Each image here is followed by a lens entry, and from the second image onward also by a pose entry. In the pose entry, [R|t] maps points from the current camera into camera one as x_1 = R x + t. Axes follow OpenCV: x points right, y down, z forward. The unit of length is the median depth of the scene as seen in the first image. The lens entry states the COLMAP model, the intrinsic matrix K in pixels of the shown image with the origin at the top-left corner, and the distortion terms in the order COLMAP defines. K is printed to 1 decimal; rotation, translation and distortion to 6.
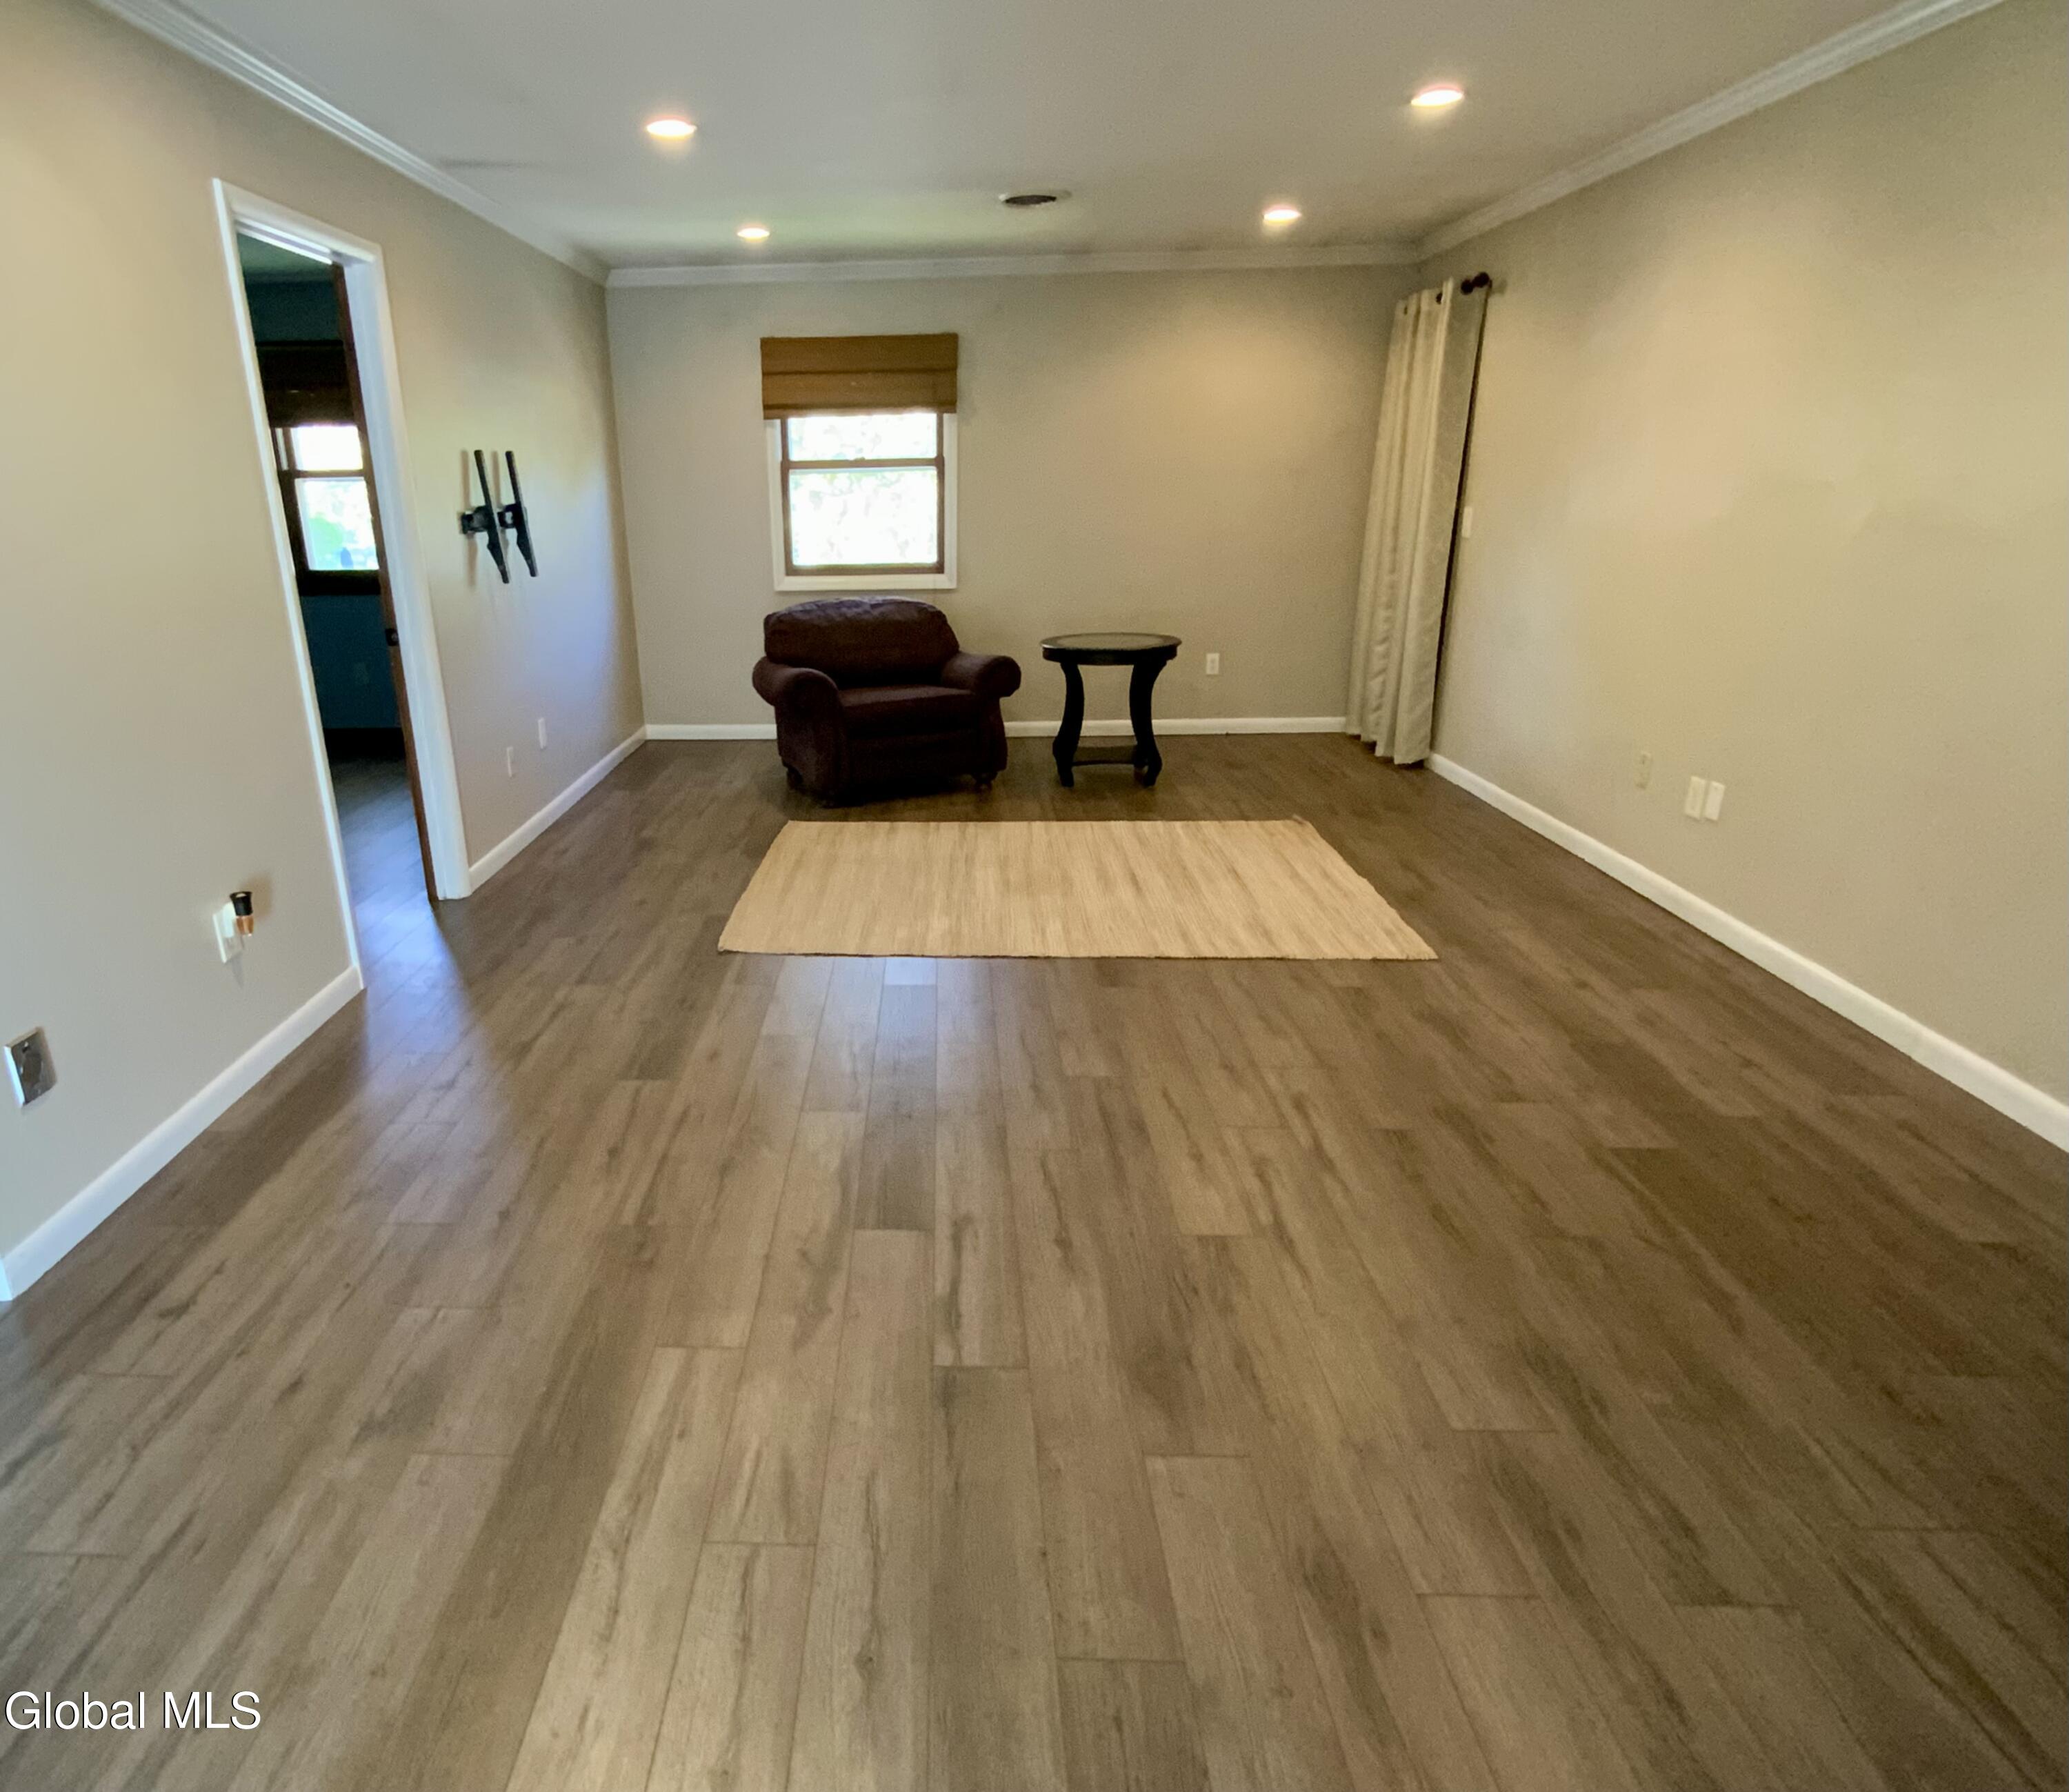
lens RADIAL K [[1146.4, 0, 848.9], [0, 1146.4, 900.7], [0, 0, 1]] dist [0.004345, -0.001671]
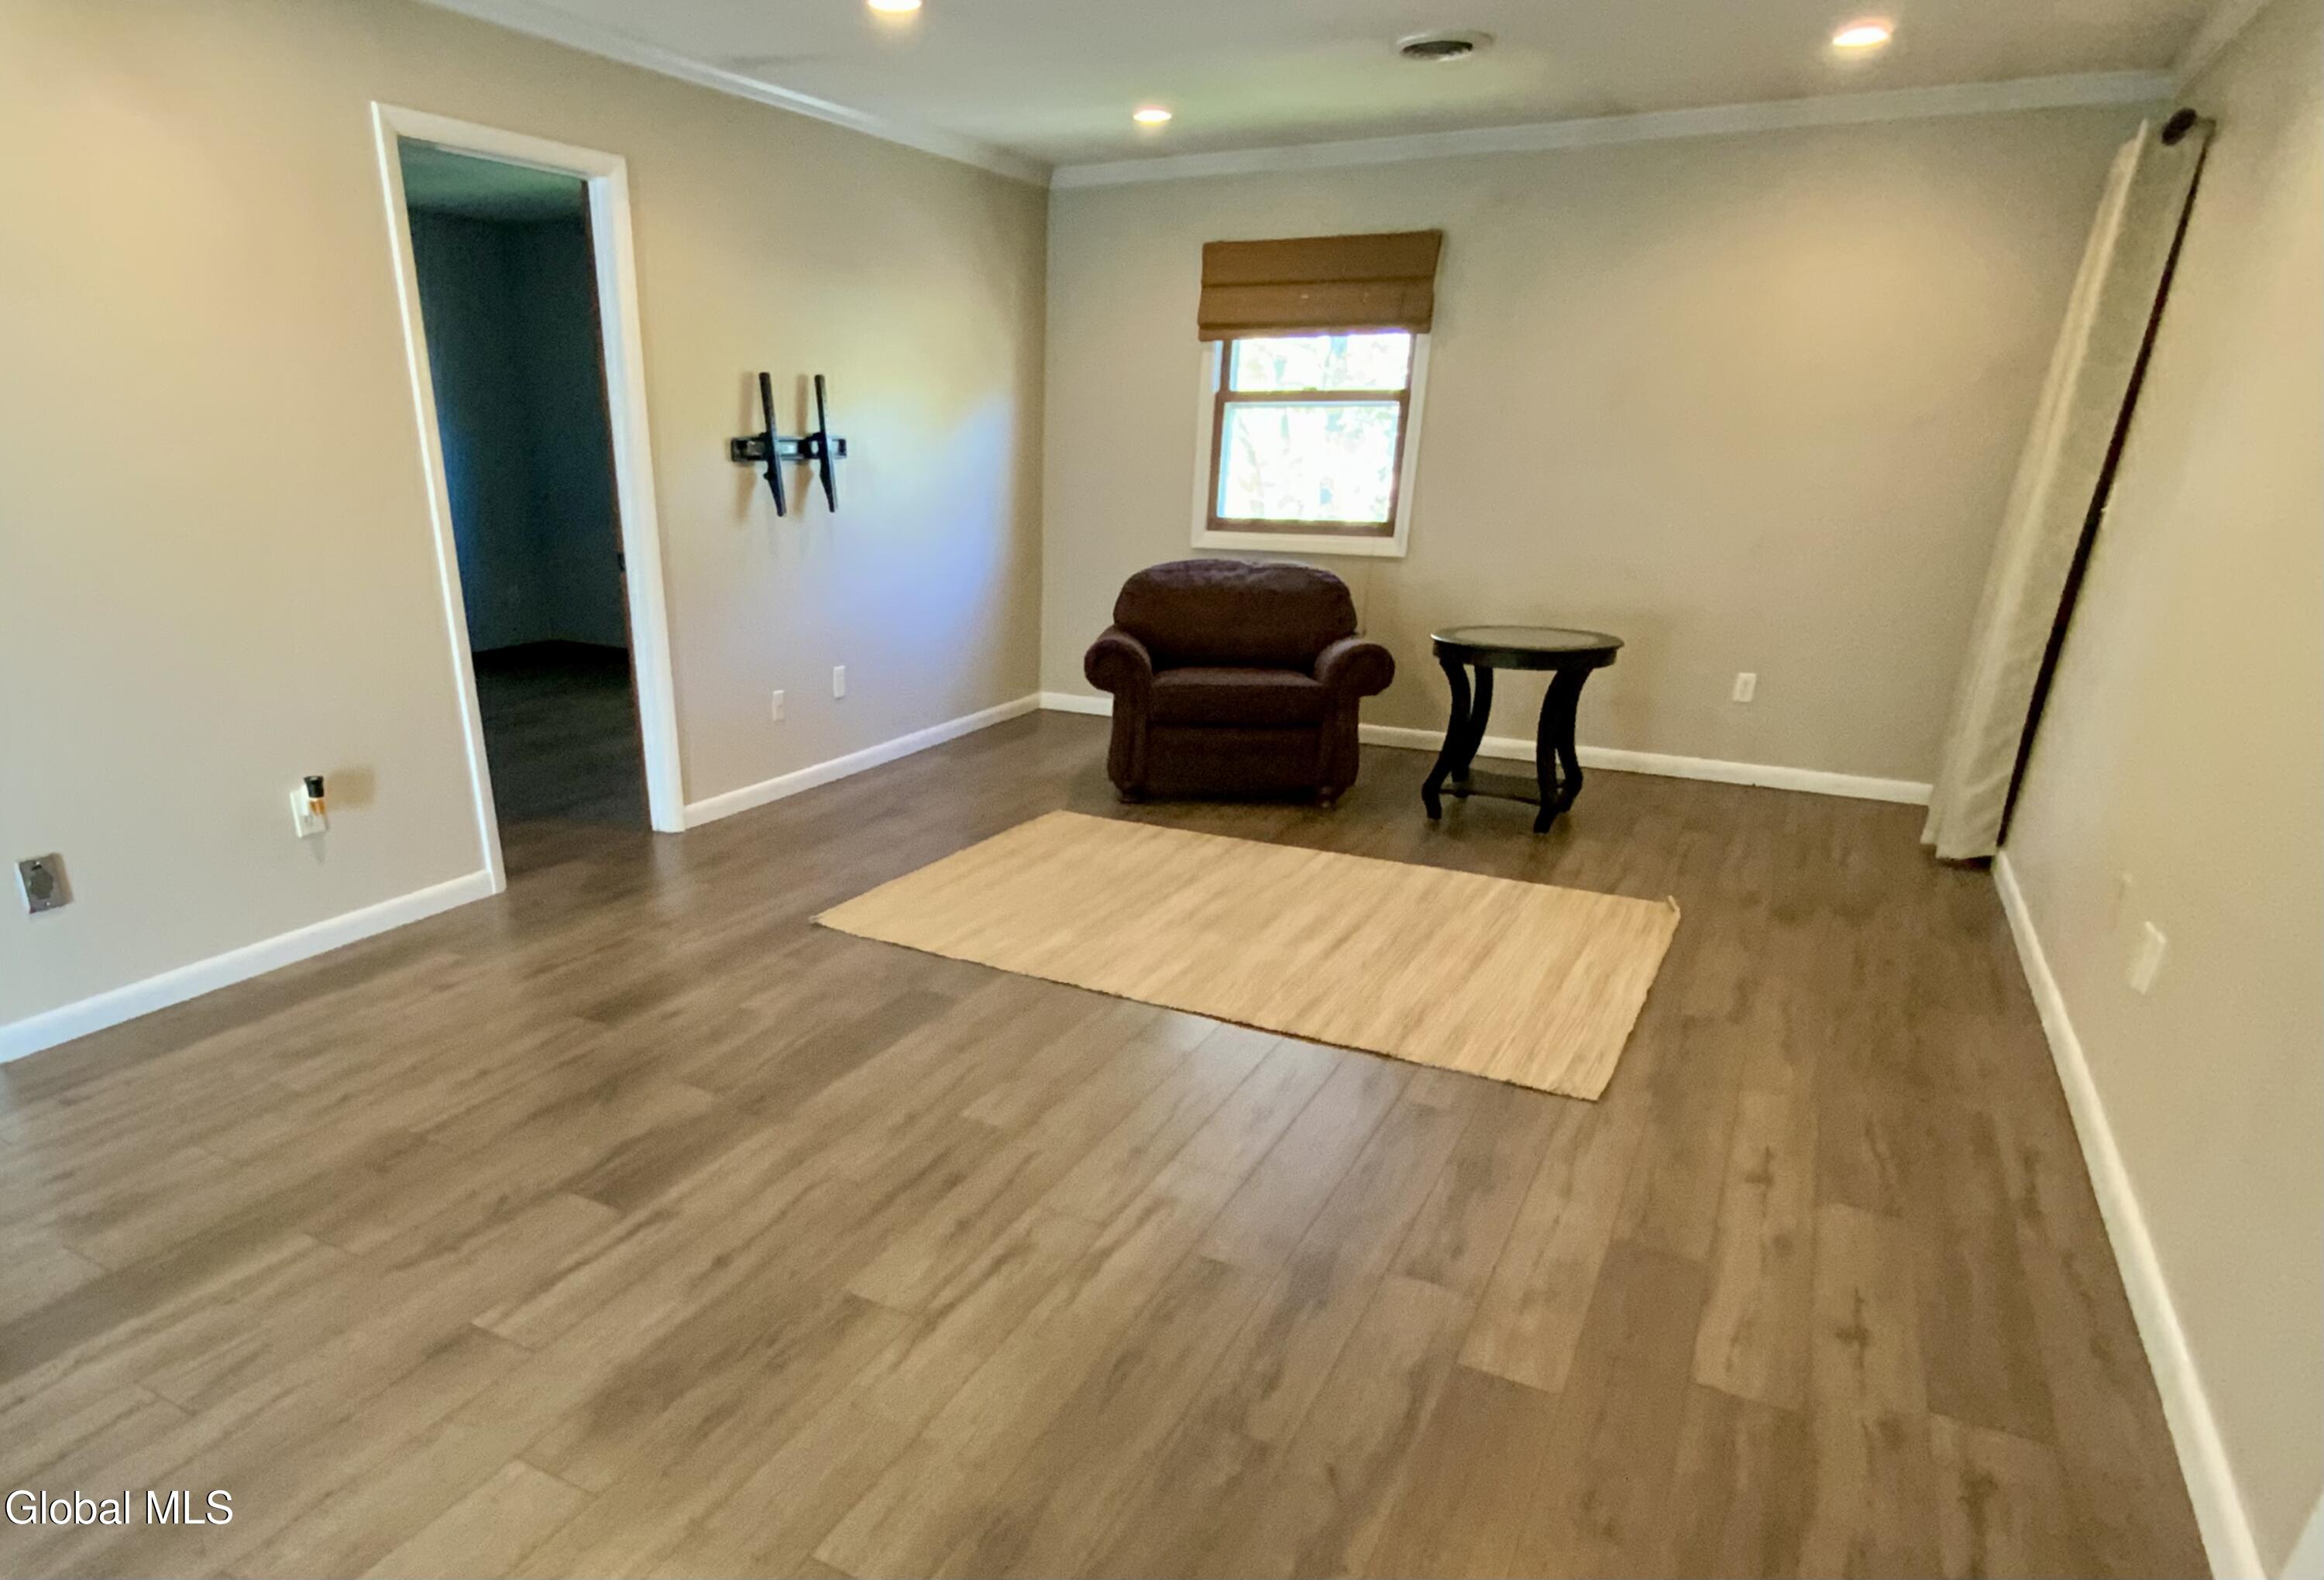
lens RADIAL K [[1336.9, 0, 992.0], [0, 1336.9, 958.5], [0, 0, 1]] dist [0.002903, 0.000845]
pose [[0.897302, 0.187917, -0.399421, 0.307284], [-0.172791, 0.982181, 0.073915, -0.022286], [0.406193, 0.002693, 0.913783, 0.045332]]
